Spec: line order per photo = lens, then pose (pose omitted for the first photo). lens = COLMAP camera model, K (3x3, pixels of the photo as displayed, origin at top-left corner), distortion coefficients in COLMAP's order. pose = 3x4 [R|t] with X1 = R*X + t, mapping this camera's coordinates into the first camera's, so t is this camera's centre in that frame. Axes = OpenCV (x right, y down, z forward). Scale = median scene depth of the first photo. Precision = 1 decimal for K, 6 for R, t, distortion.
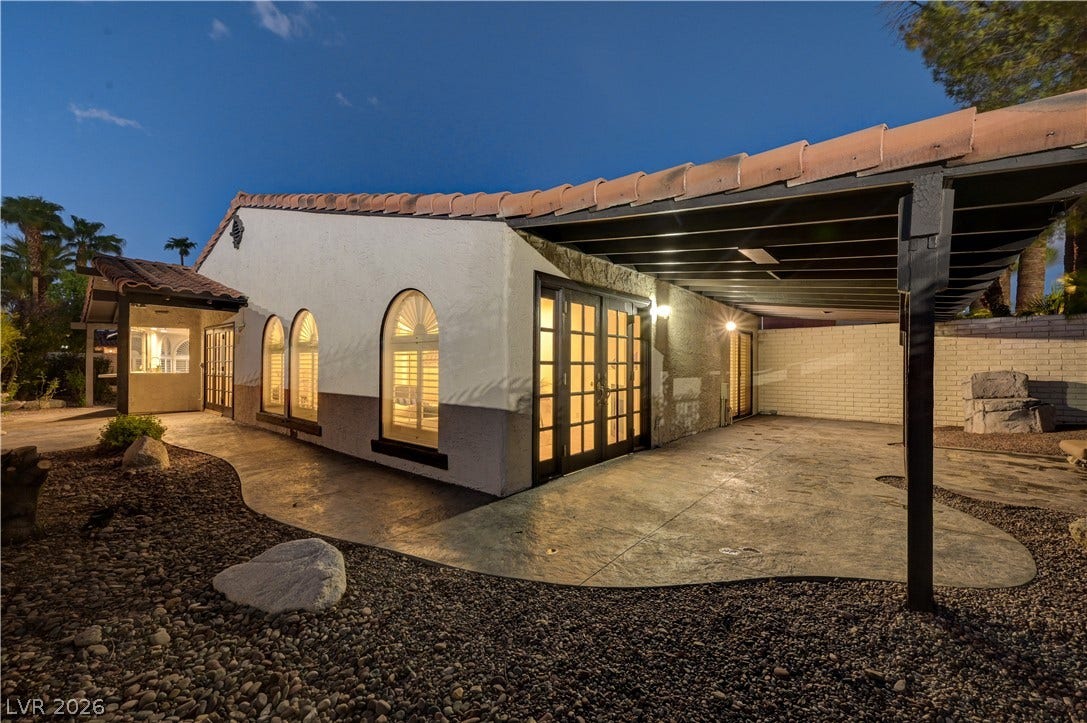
lens RADIAL K [[430.5, 0, 546.9], [0, 430.5, 360.3], [0, 0, 1]] dist [-0.008326, 0.000518]
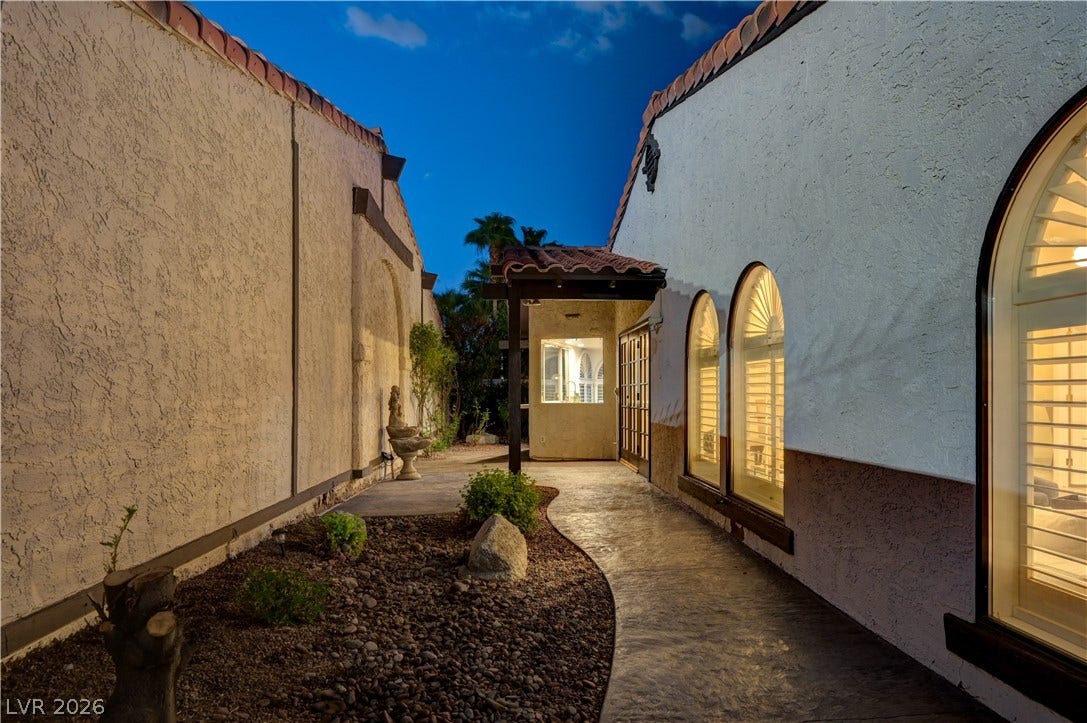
lens RADIAL K [[675.2, 0, 554.1], [0, 675.2, 402.2], [0, 0, 1]] dist [0.010452, 0.000098]
pose [[0.686314, 0.003167, -0.727299, -0.185771], [0.015315, 0.999706, 0.018805, 0.011043], [0.727145, -0.024044, 0.686063, 0.343556]]
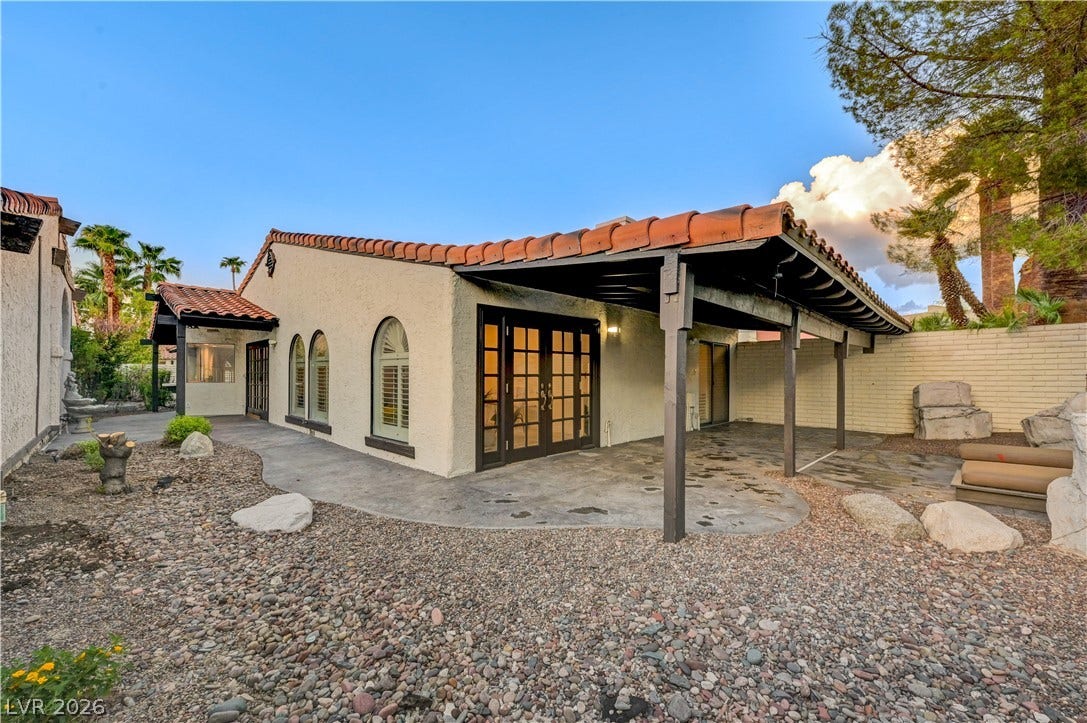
lens RADIAL K [[430.5, 0, 544.3], [0, 430.5, 370.4], [0, 0, 1]] dist [-0.008326, 0.000518]
pose [[0.996760, -0.001663, -0.080412, 0.160740], [0.001865, 0.999995, 0.002438, -0.007266], [0.080407, -0.002580, 0.996759, -0.154611]]
